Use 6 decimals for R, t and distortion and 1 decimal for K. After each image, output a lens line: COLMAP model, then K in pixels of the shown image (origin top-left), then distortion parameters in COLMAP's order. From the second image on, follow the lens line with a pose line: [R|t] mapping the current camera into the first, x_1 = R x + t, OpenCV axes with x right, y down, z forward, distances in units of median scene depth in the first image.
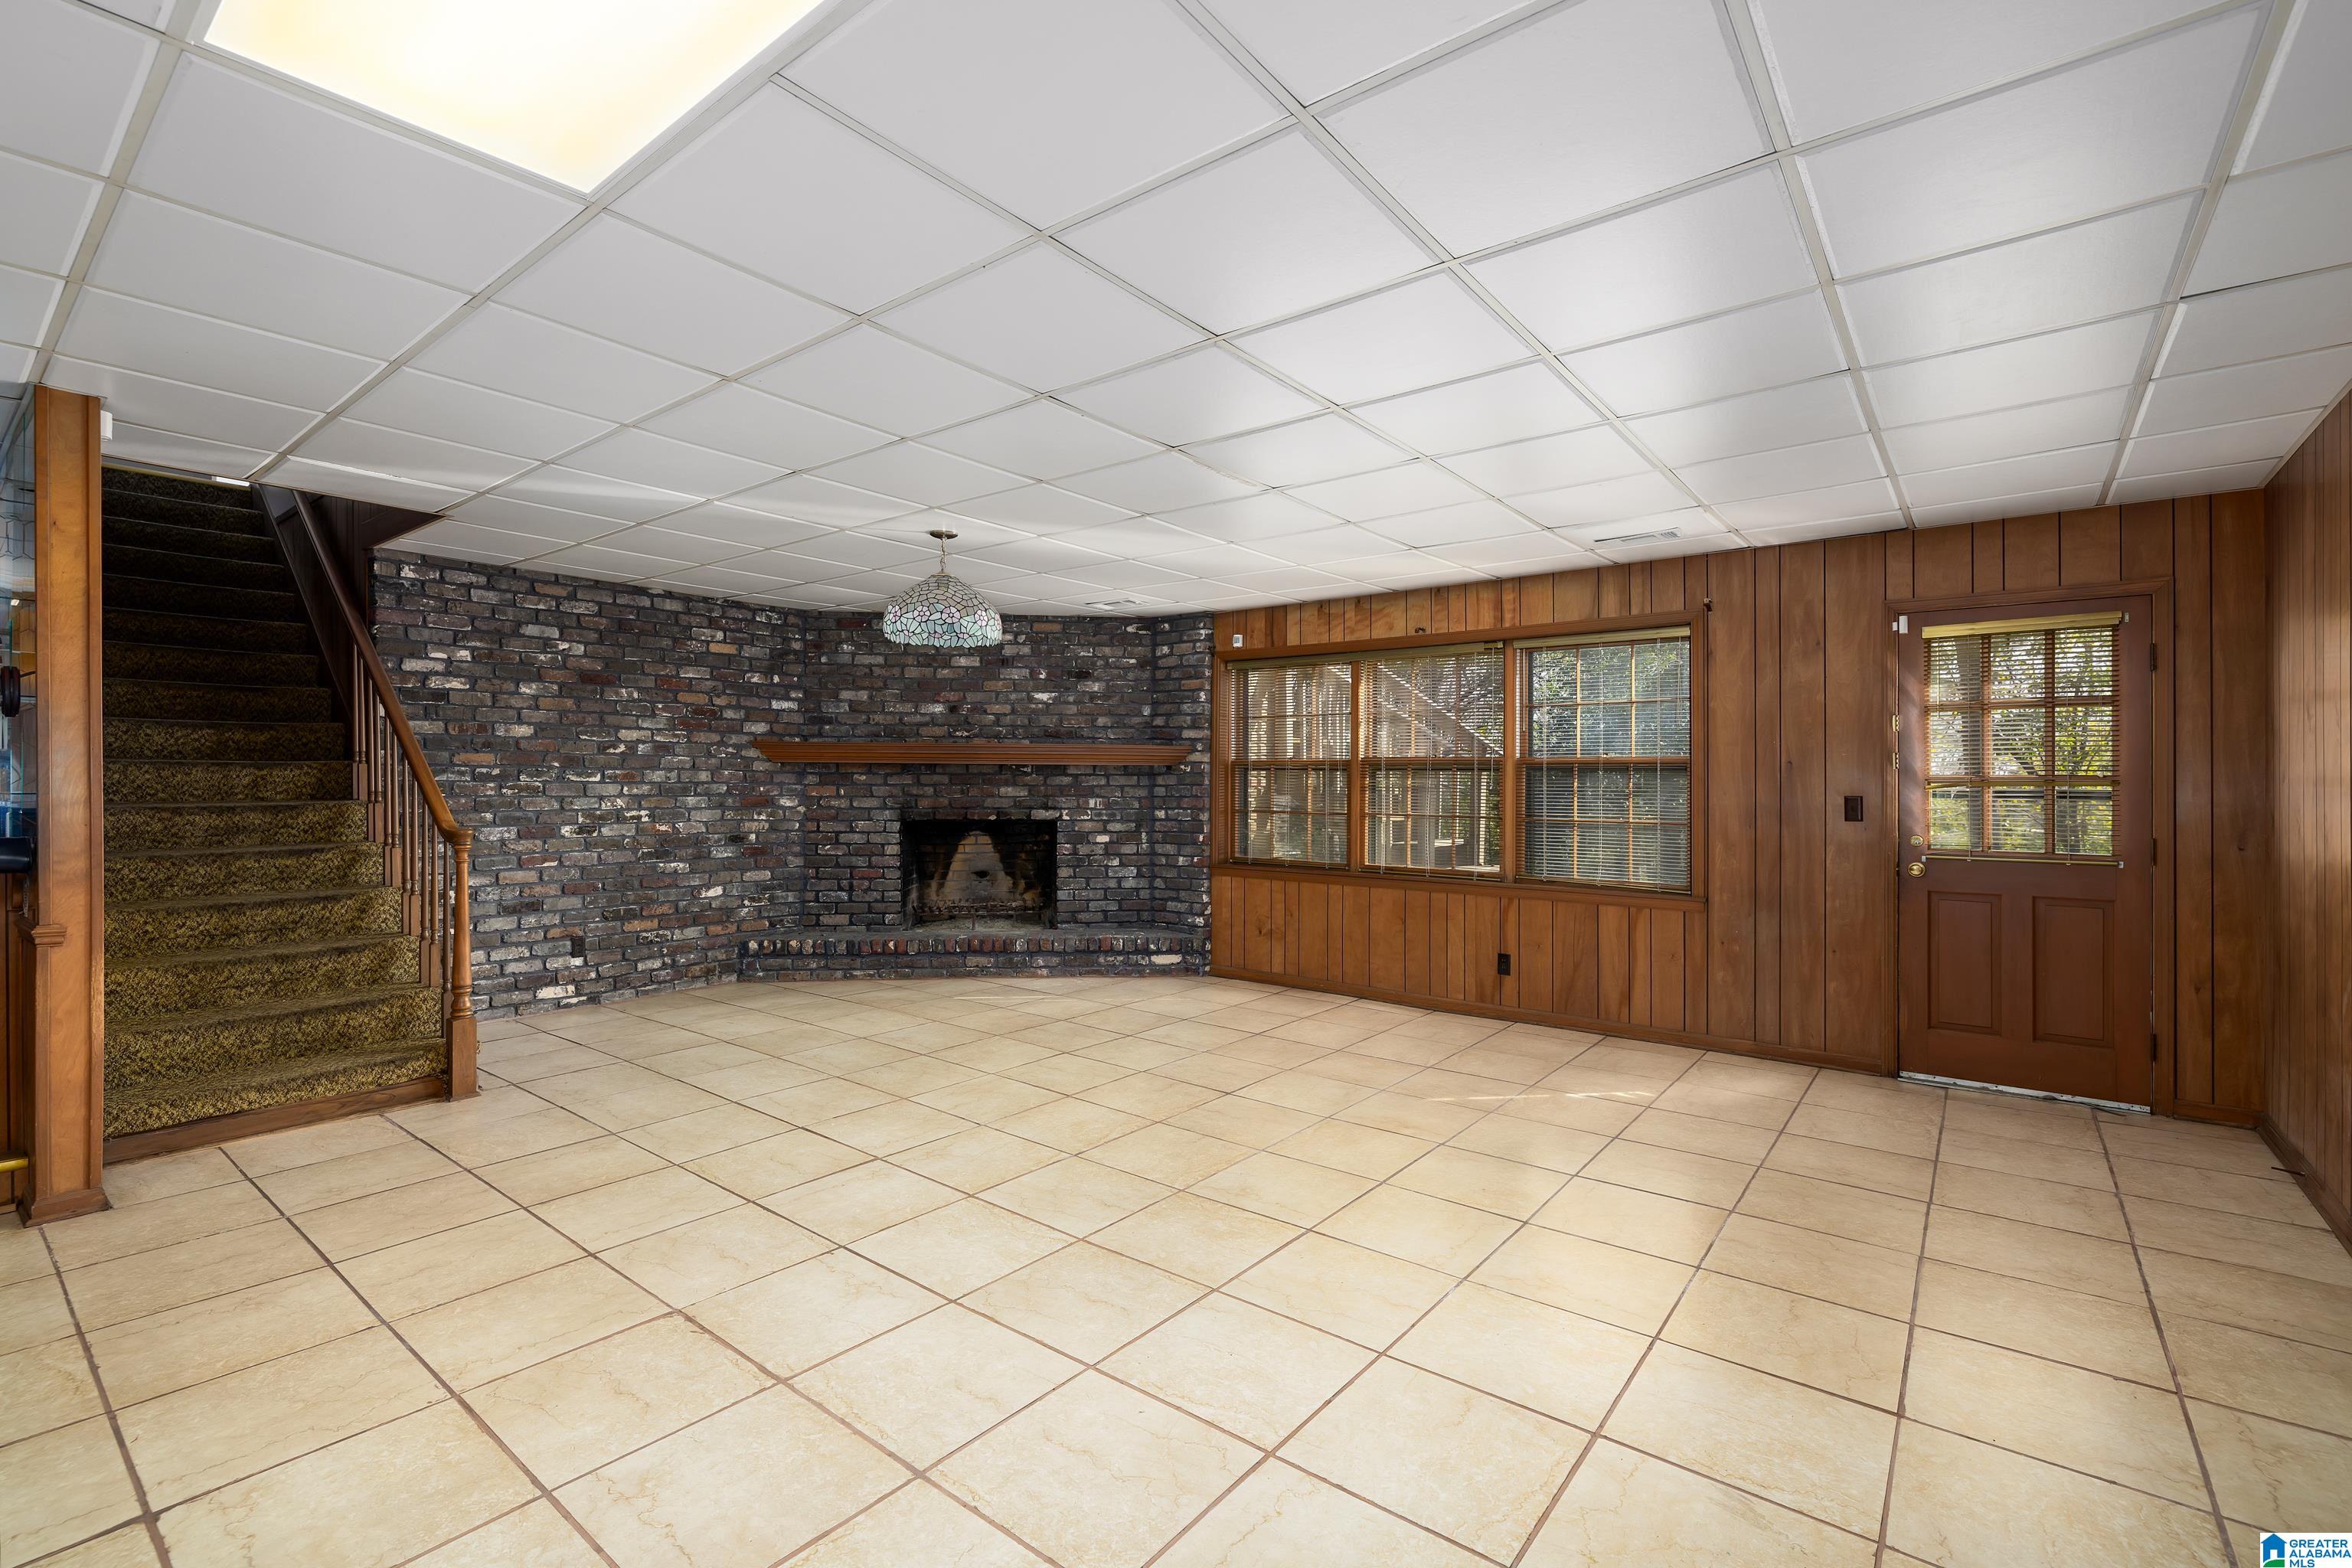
lens RADIAL K [[1045.2, 0, 1152.1], [0, 1045.2, 785.7], [0, 0, 1]] dist [-0.009910, 0.000592]
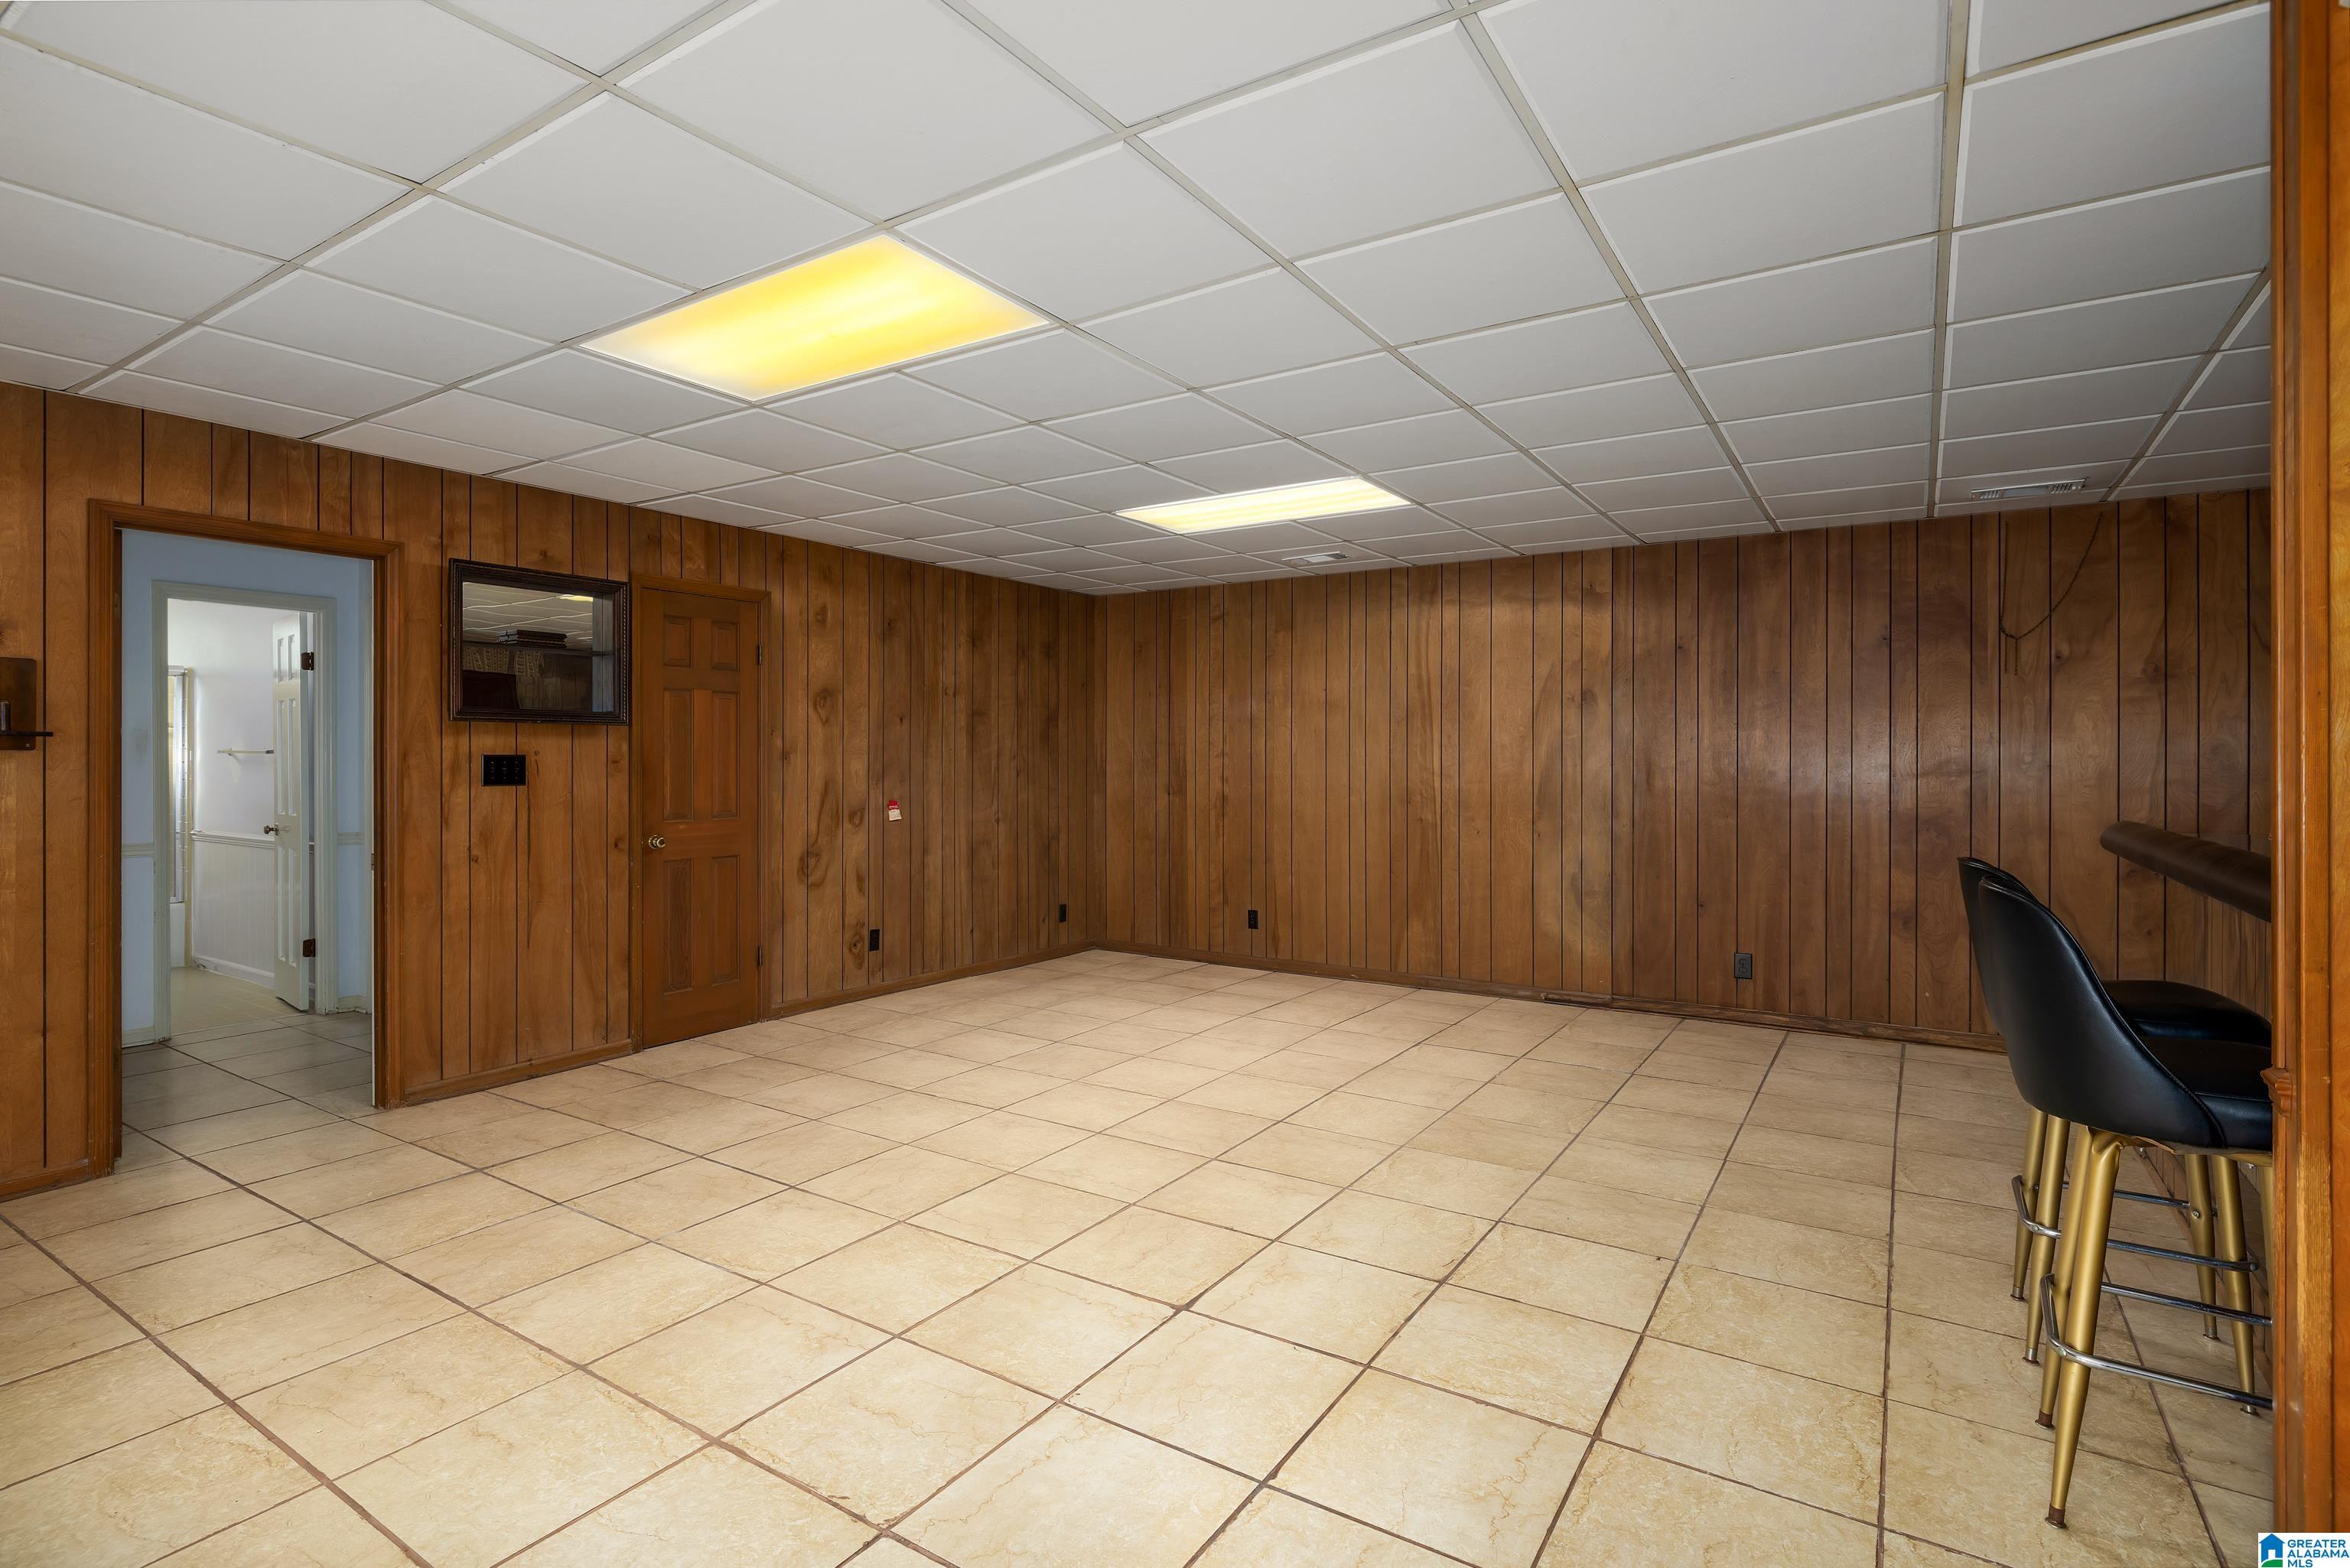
lens RADIAL K [[1146.8, 0, 1142.5], [0, 1146.8, 763.0], [0, 0, 1]] dist [-0.004352, -0.000543]
pose [[-0.996283, -0.007345, -0.085832, -0.241032], [-0.007919, 0.999948, 0.006356, -0.005775], [0.085781, 0.007012, -0.996289, 0.764069]]
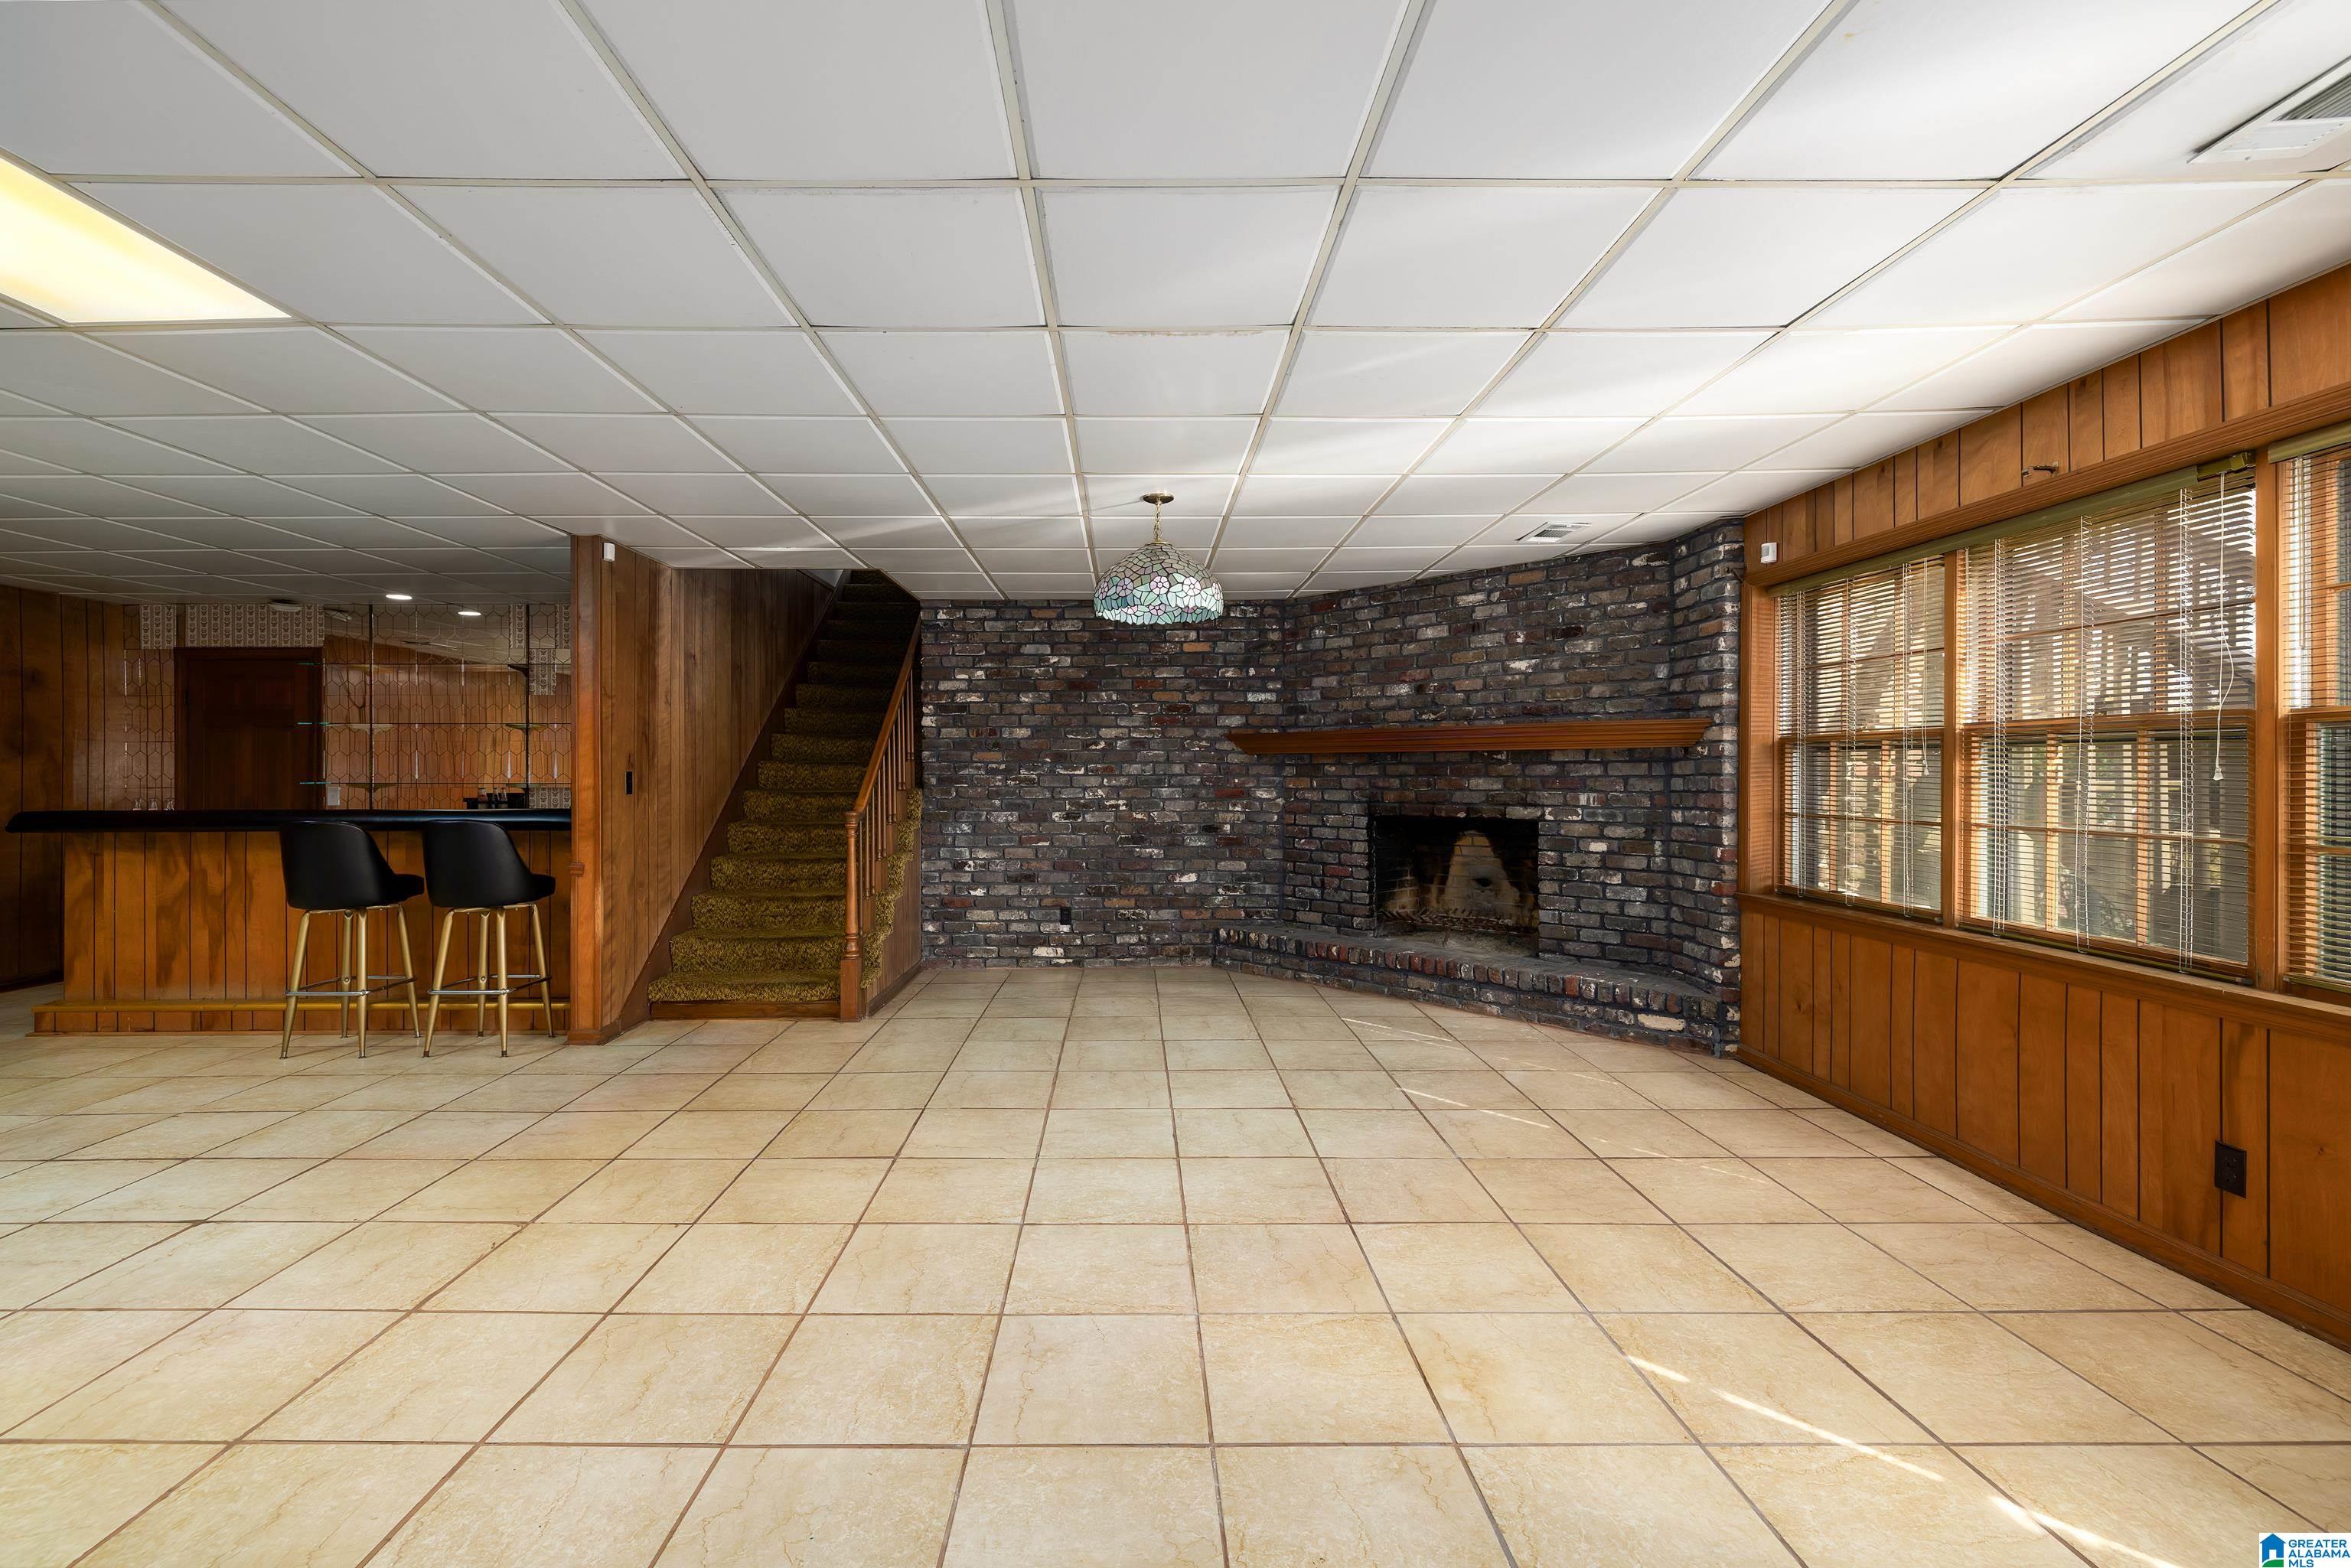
lens RADIAL K [[999.6, 0, 1143.0], [0, 999.6, 772.1], [0, 0, 1]] dist [-0.000887, 0.000082]
pose [[0.630348, -0.007400, -0.776277, 0.369754], [0.001695, 0.999965, -0.008156, 0.002730], [0.776311, 0.003825, 0.630339, 0.355411]]
